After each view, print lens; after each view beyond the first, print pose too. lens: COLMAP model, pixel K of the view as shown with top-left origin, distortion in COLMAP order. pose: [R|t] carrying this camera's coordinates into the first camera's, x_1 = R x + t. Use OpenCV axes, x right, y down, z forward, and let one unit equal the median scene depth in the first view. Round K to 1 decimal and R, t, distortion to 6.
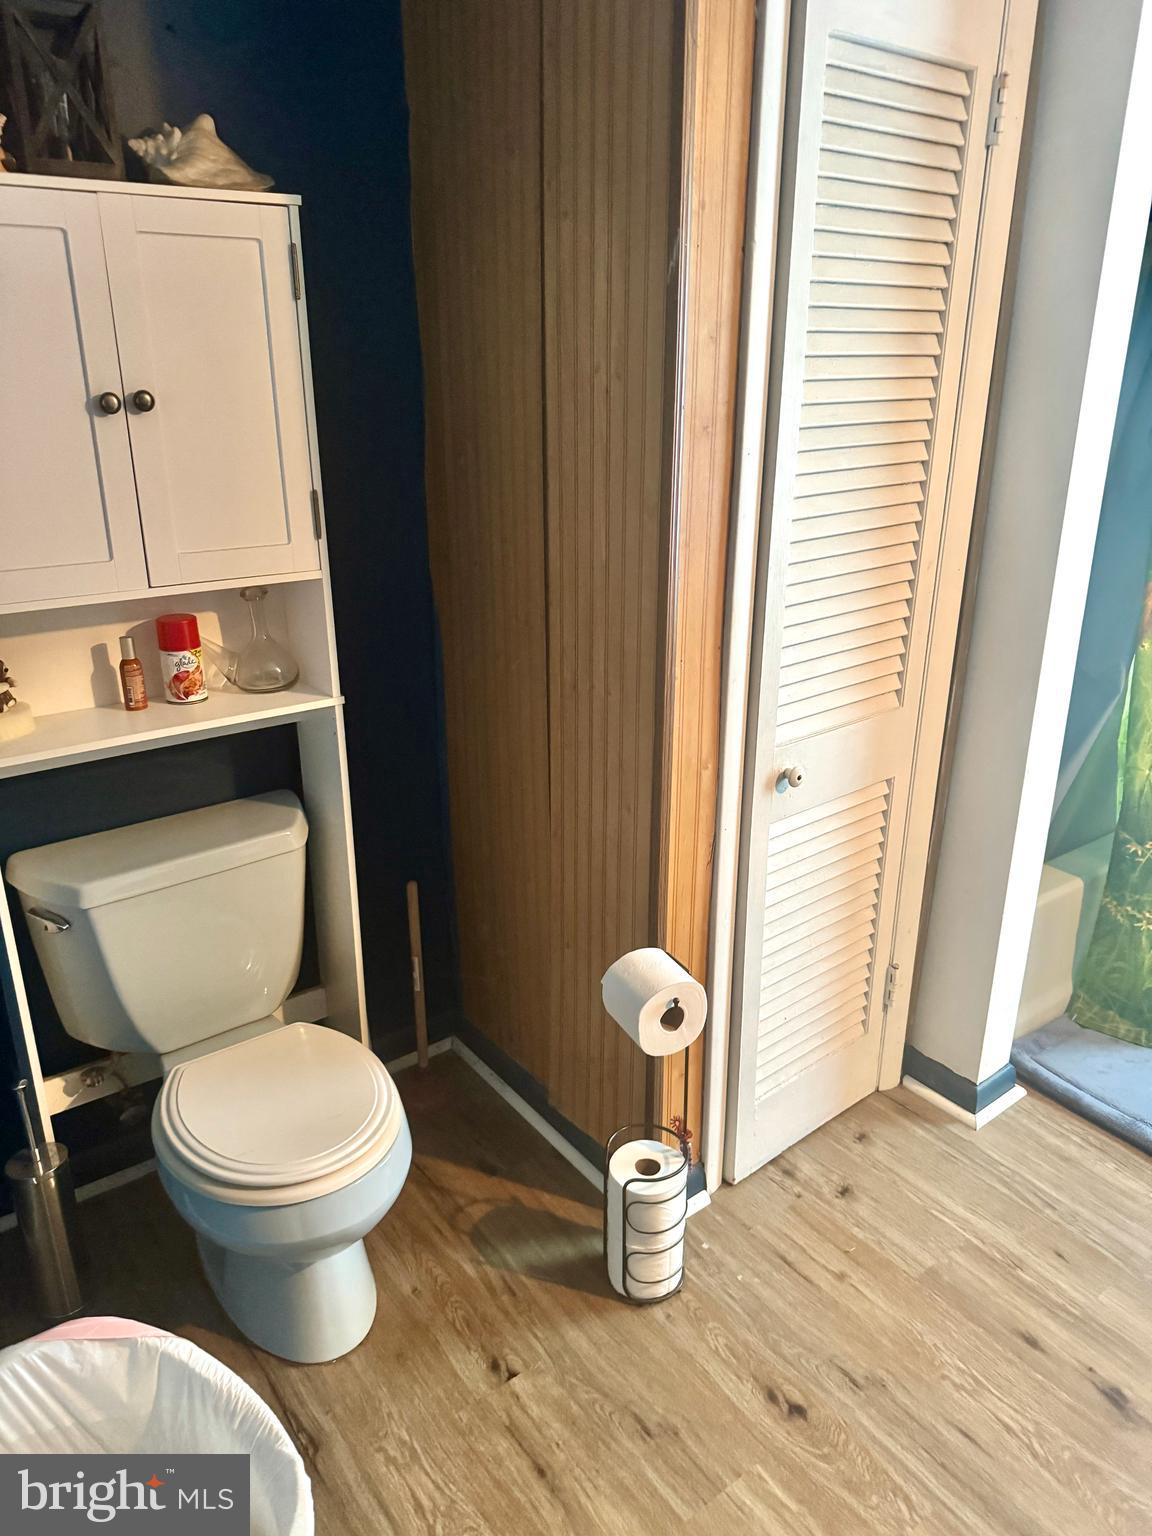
lens RADIAL K [[1099.4, 0, 576.5], [0, 1099.4, 767.8], [0, 0, 1]] dist [0.004772, -0.008112]
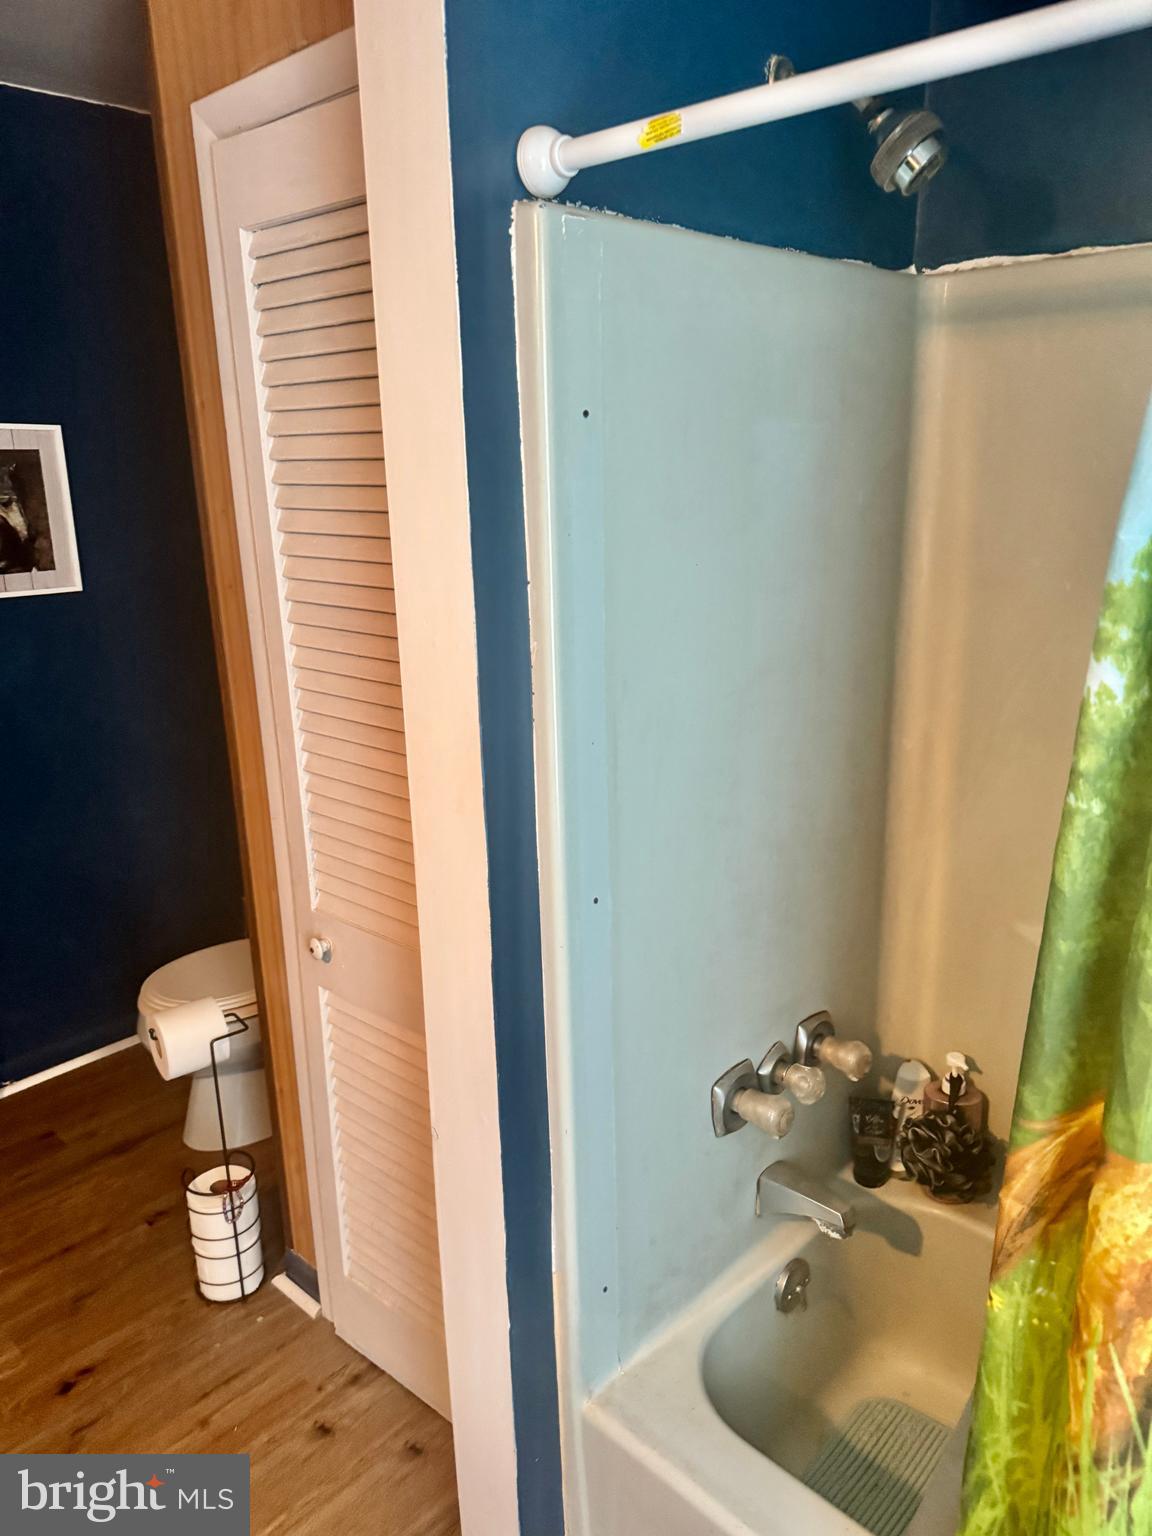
lens RADIAL K [[1099.4, 0, 578.1], [0, 1099.4, 770.7], [0, 0, 1]] dist [0.004772, -0.008112]
pose [[0.162479, 0.267927, -0.949640, 1.084548], [-0.324522, 0.923396, 0.204999, -0.397533], [0.931819, 0.274871, 0.236981, 0.919020]]
